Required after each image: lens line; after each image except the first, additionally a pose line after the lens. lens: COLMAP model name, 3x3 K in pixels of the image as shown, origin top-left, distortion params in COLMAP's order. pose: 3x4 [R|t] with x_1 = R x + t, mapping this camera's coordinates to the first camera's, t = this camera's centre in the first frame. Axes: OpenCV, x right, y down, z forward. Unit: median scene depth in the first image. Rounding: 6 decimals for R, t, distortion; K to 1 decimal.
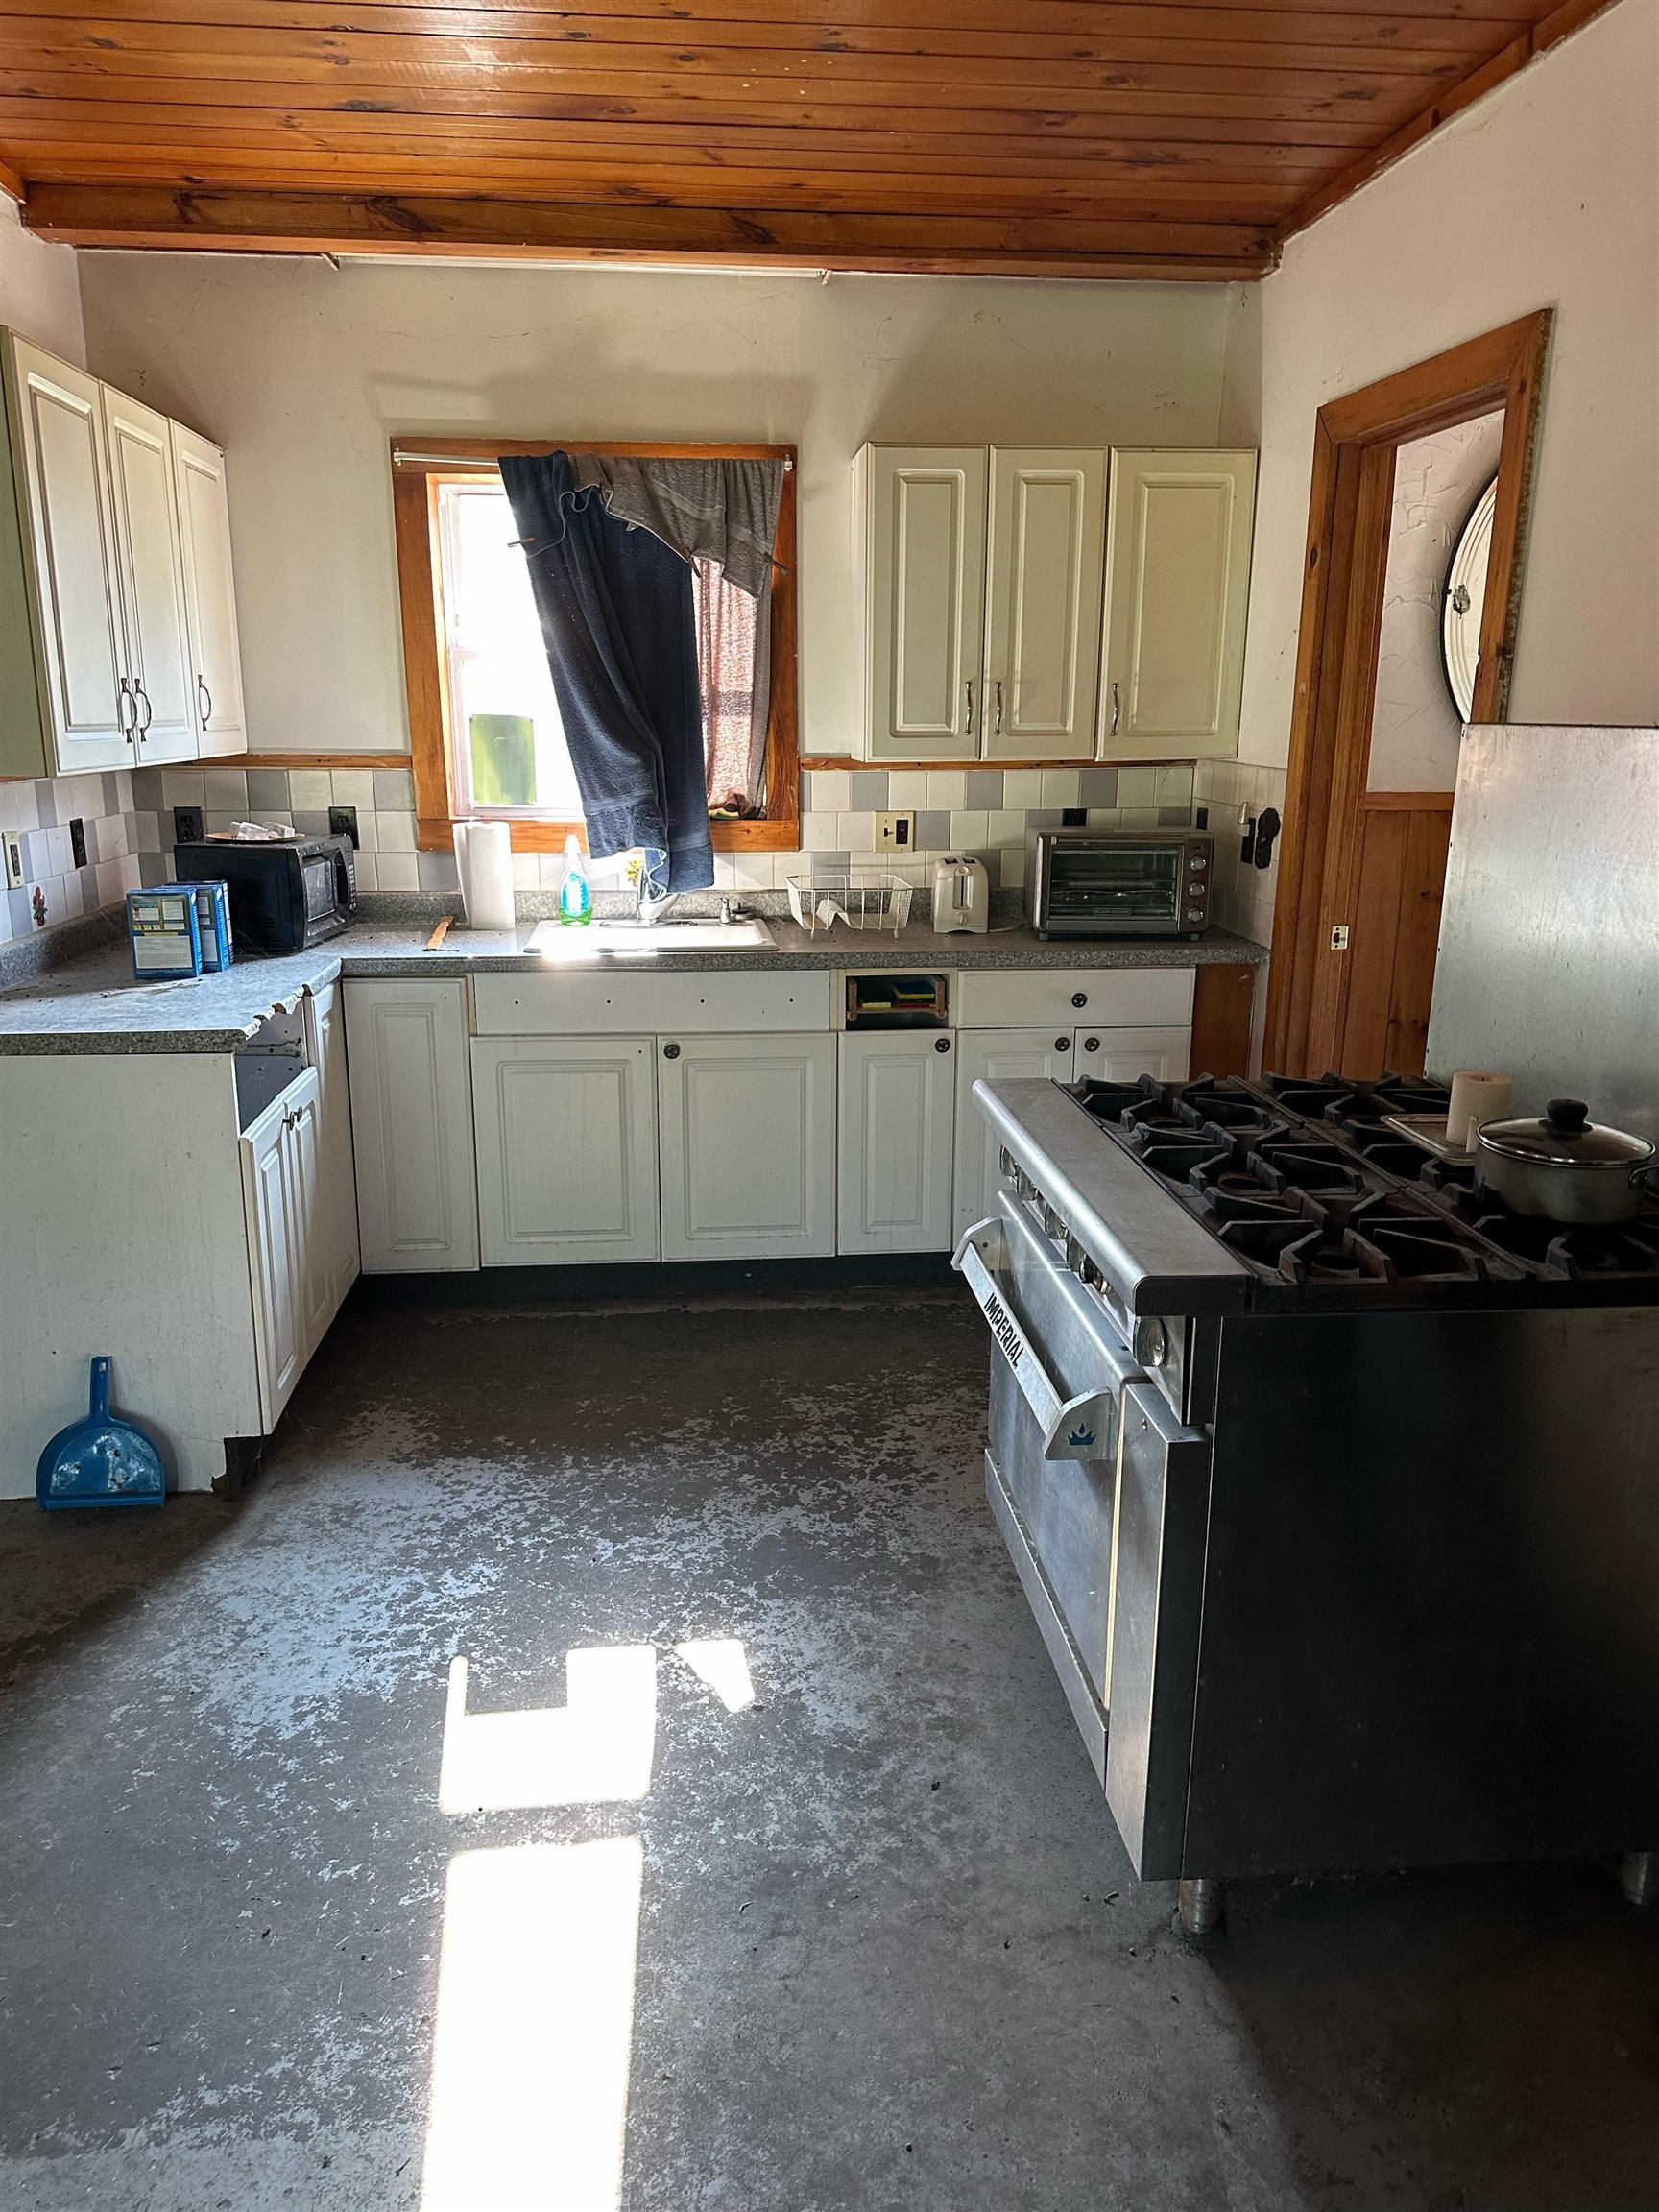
lens RADIAL K [[1525.2, 0, 853.7], [0, 1525.2, 1099.6], [0, 0, 1]] dist [0.116270, -0.182925]
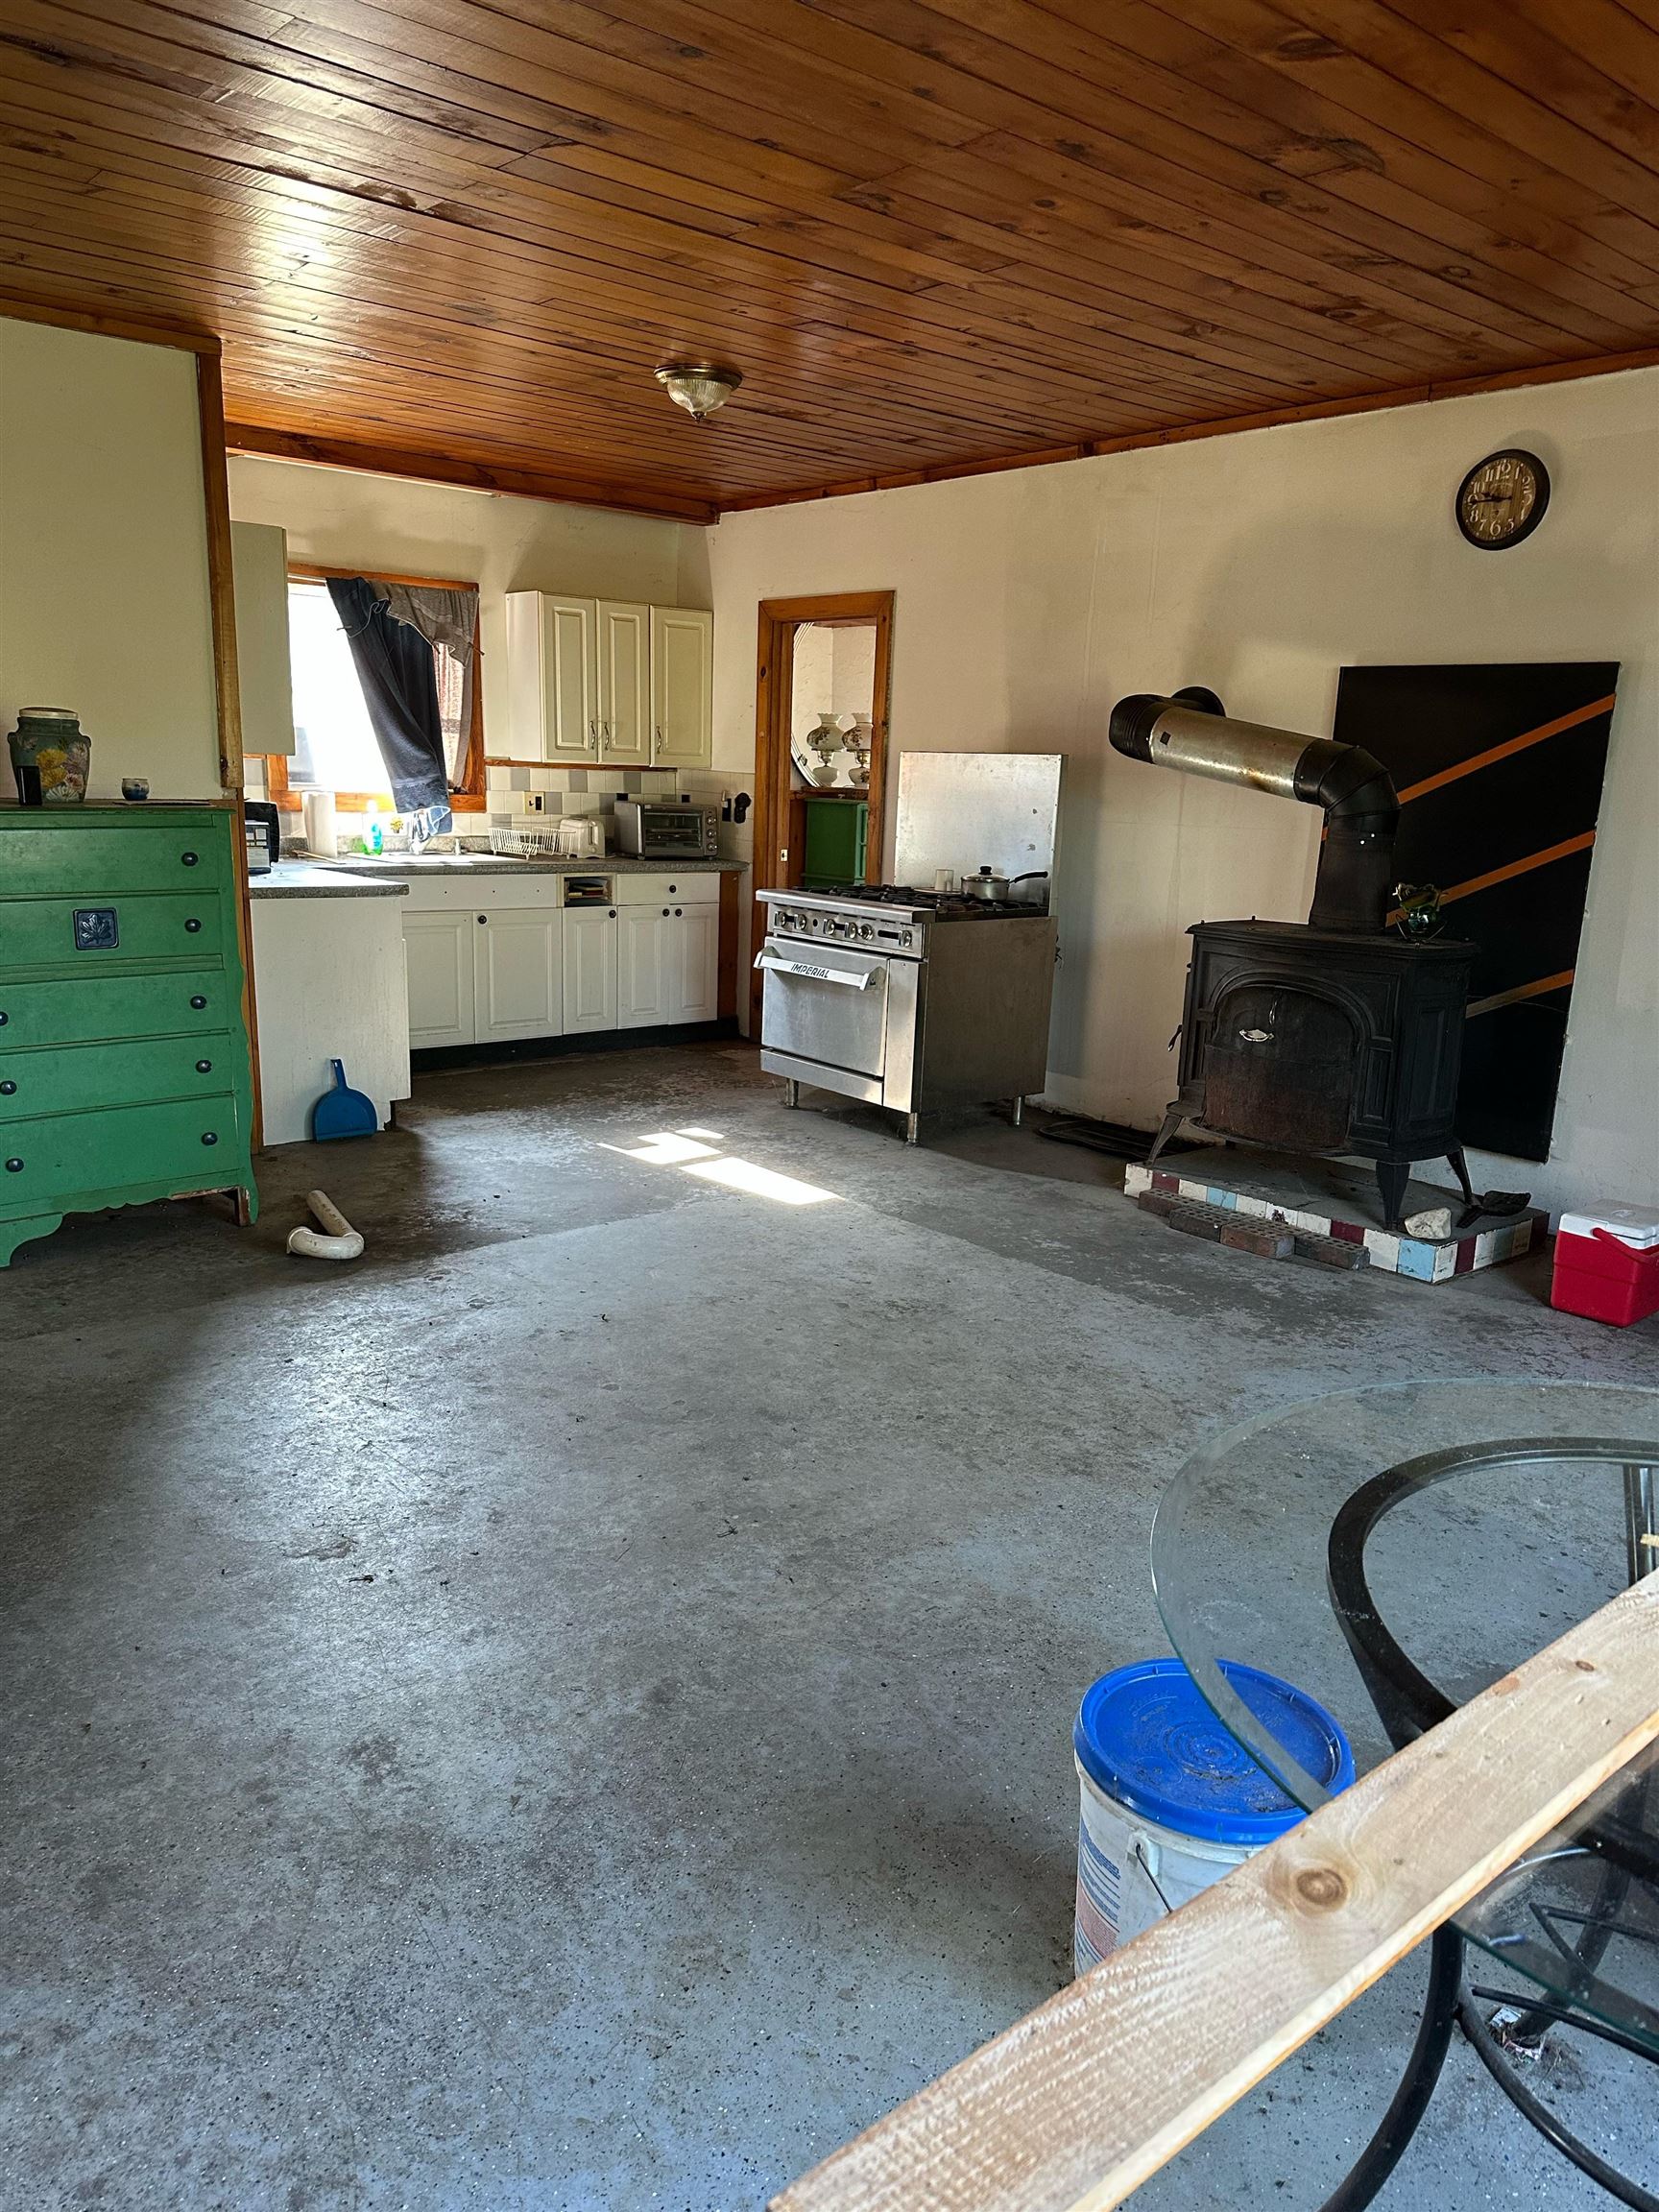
lens RADIAL K [[1525.2, 0, 853.7], [0, 1525.2, 1099.6], [0, 0, 1]] dist [0.116270, -0.182925]
pose [[0.813395, -0.098755, 0.573269, -0.782718], [0.109035, 0.993901, 0.016508, 0.187831], [-0.571402, 0.049079, 0.819201, -0.687214]]
